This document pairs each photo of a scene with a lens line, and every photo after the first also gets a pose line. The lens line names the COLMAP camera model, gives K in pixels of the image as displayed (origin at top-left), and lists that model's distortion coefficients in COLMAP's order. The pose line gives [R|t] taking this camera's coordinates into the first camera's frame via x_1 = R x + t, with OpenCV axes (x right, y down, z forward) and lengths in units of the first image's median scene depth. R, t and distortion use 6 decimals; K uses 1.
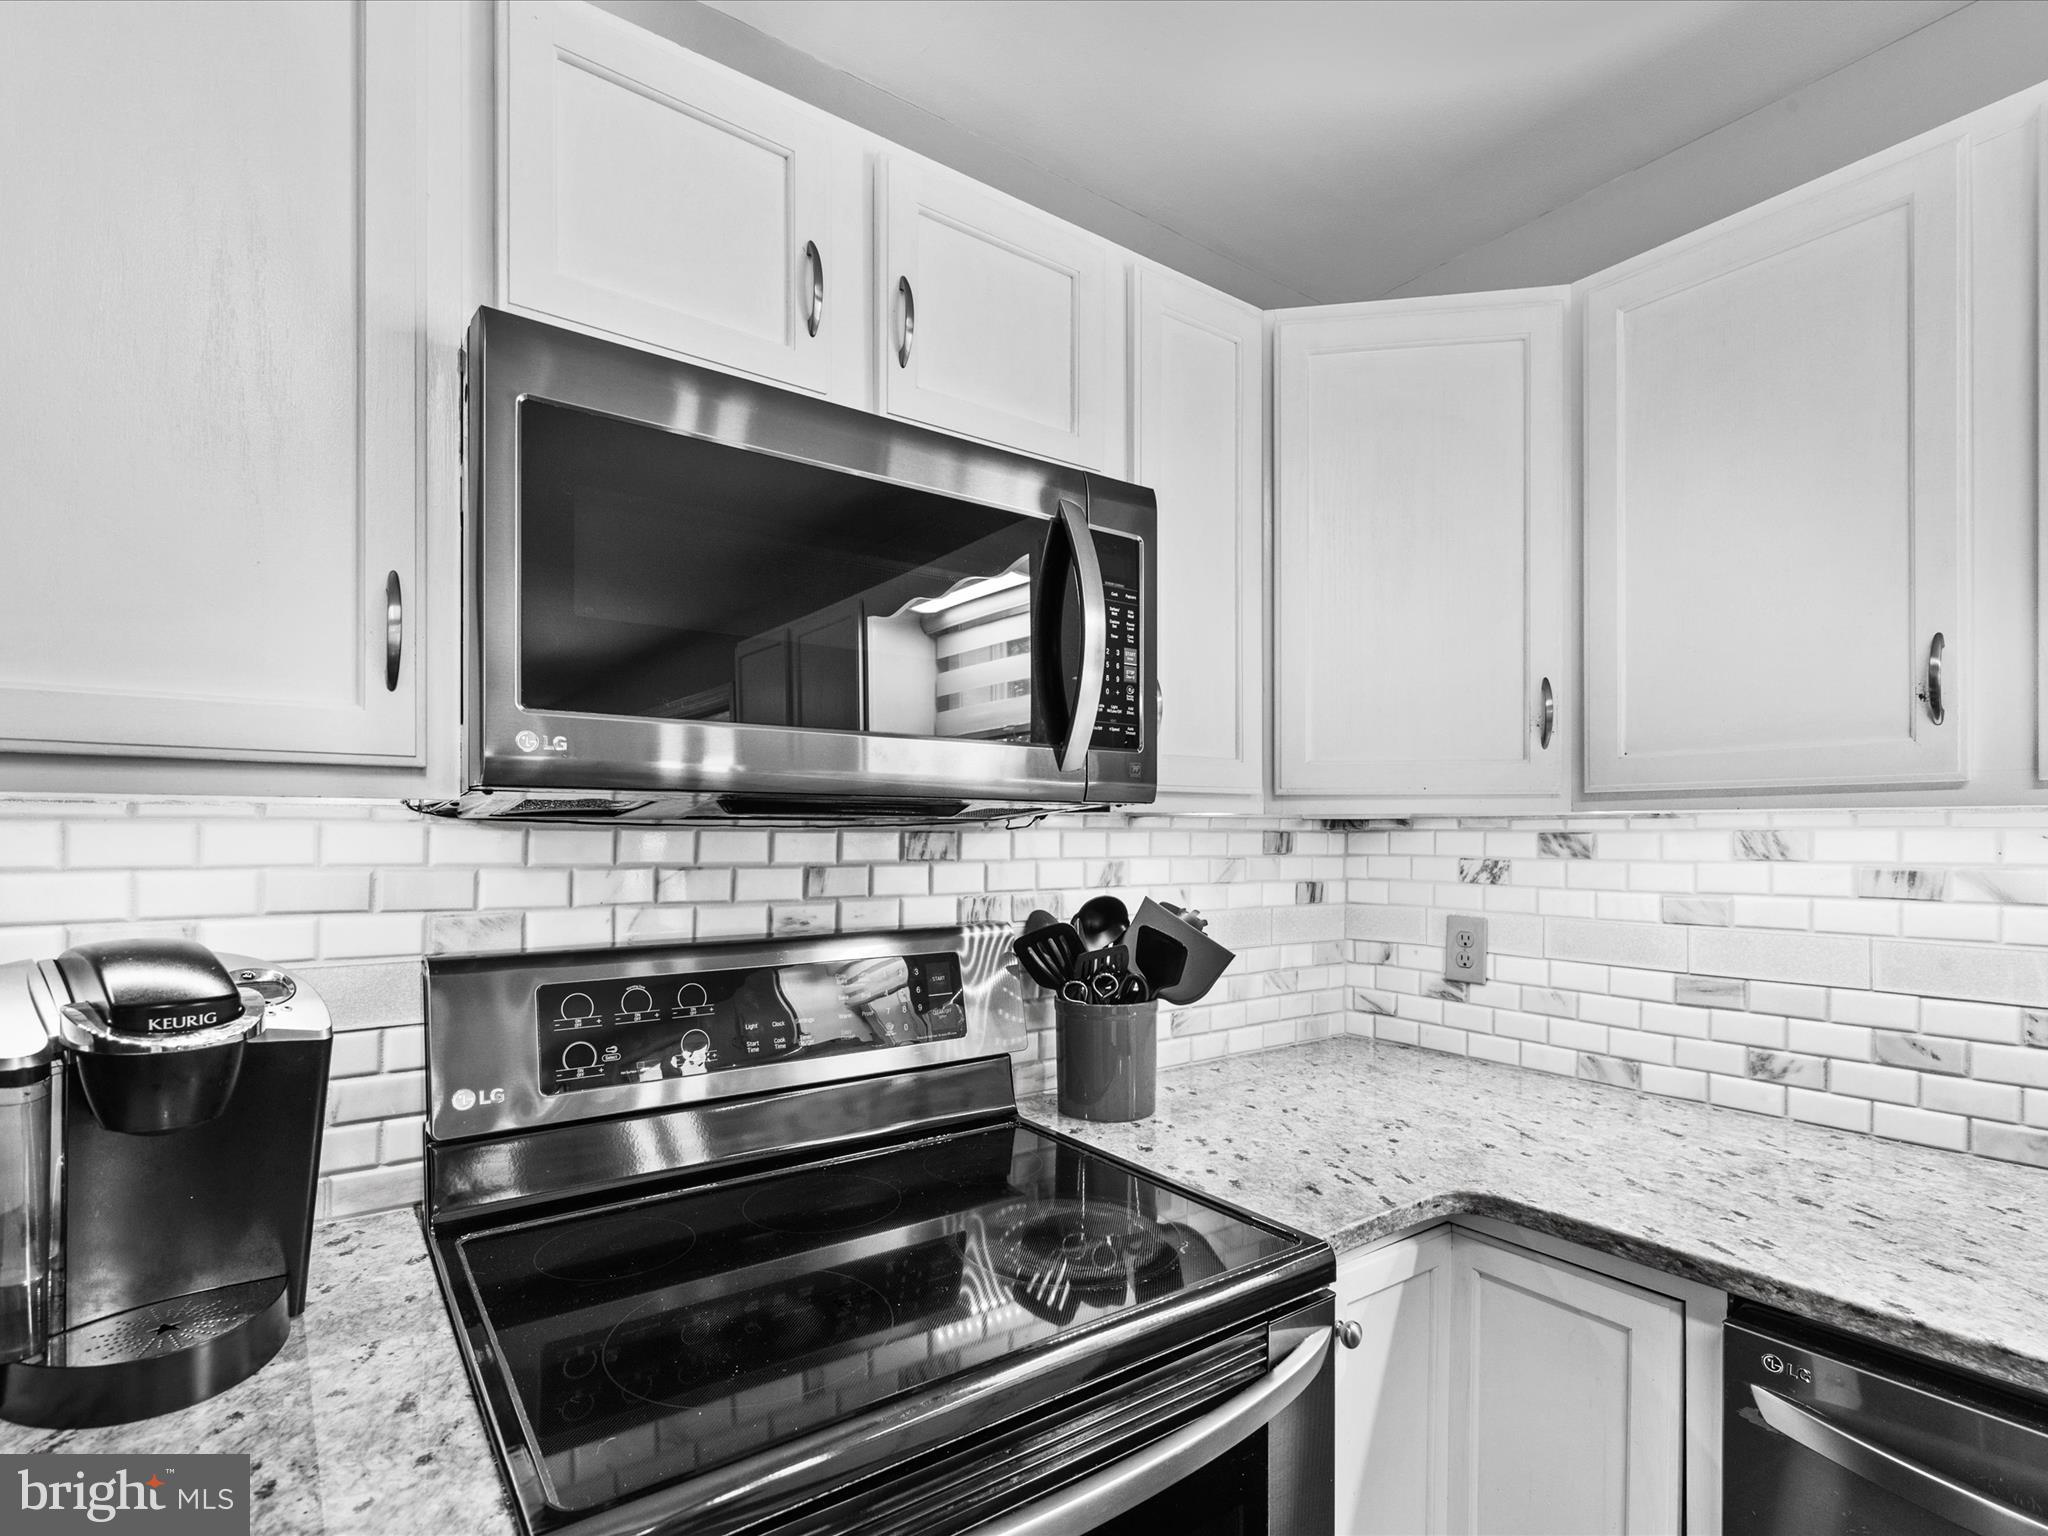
lens RADIAL K [[1005.1, 0, 1021.9], [0, 1005.1, 825.4], [0, 0, 1]] dist [0.002169, 0.000709]
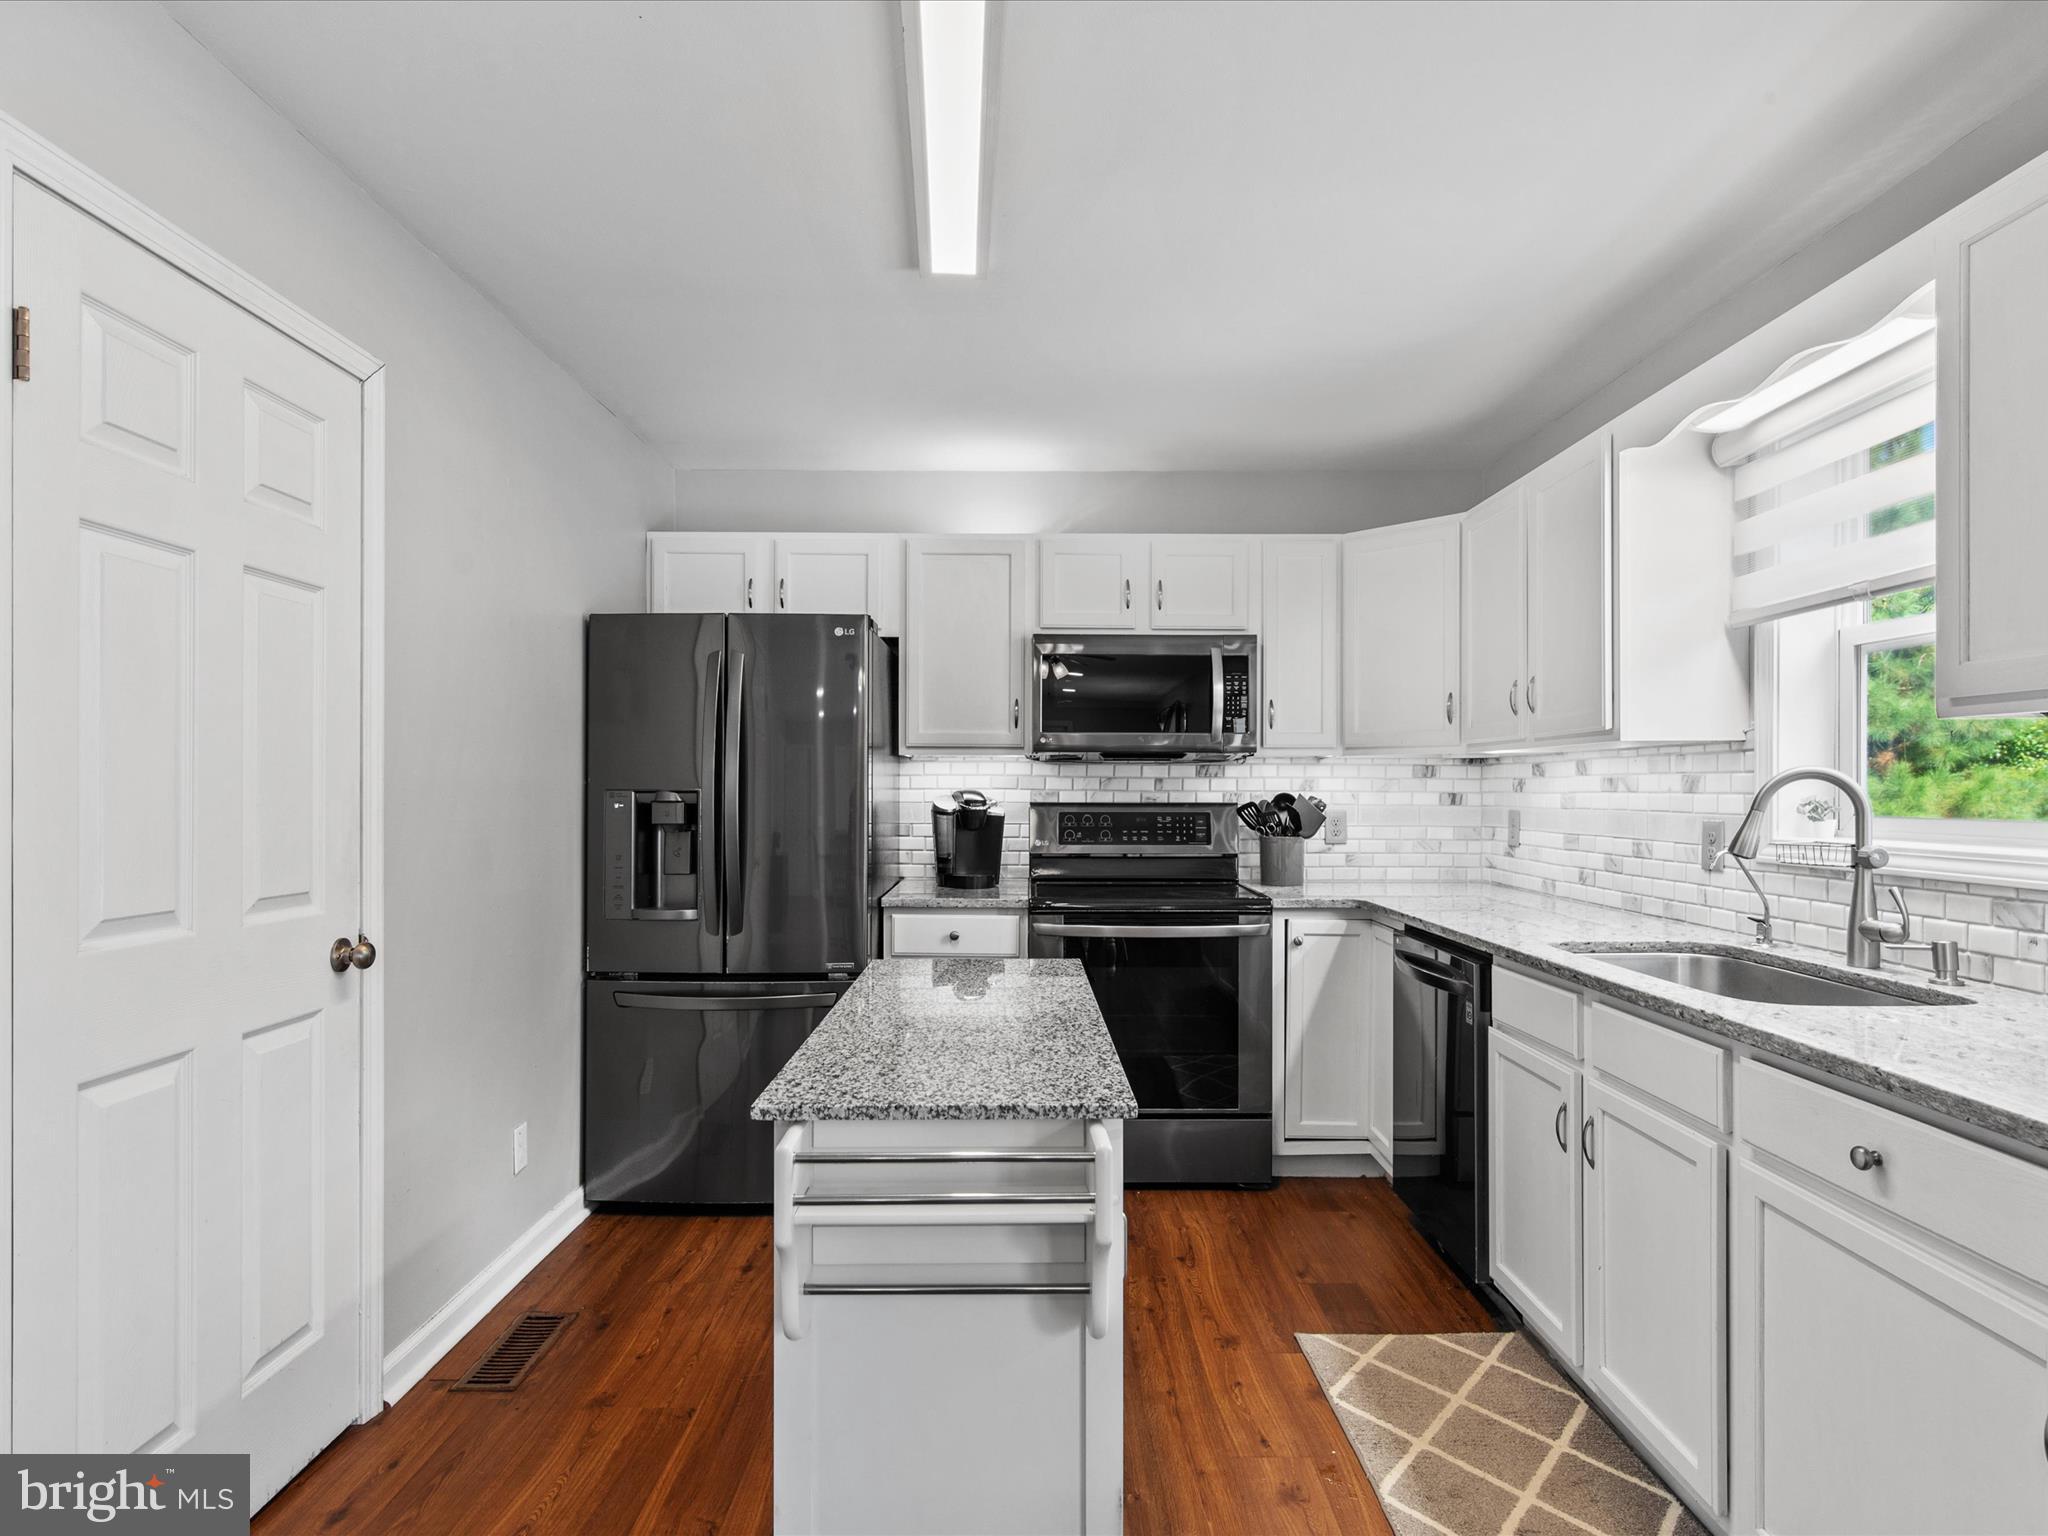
lens RADIAL K [[1115.0, 0, 1027.7], [0, 1115.0, 795.7], [0, 0, 1]] dist [0.001061, 0.000974]
pose [[0.811613, 0.005173, -0.584173, 1.203693], [0.002911, 0.999913, 0.012898, 0.046644], [0.584188, -0.012169, 0.811527, -1.547522]]
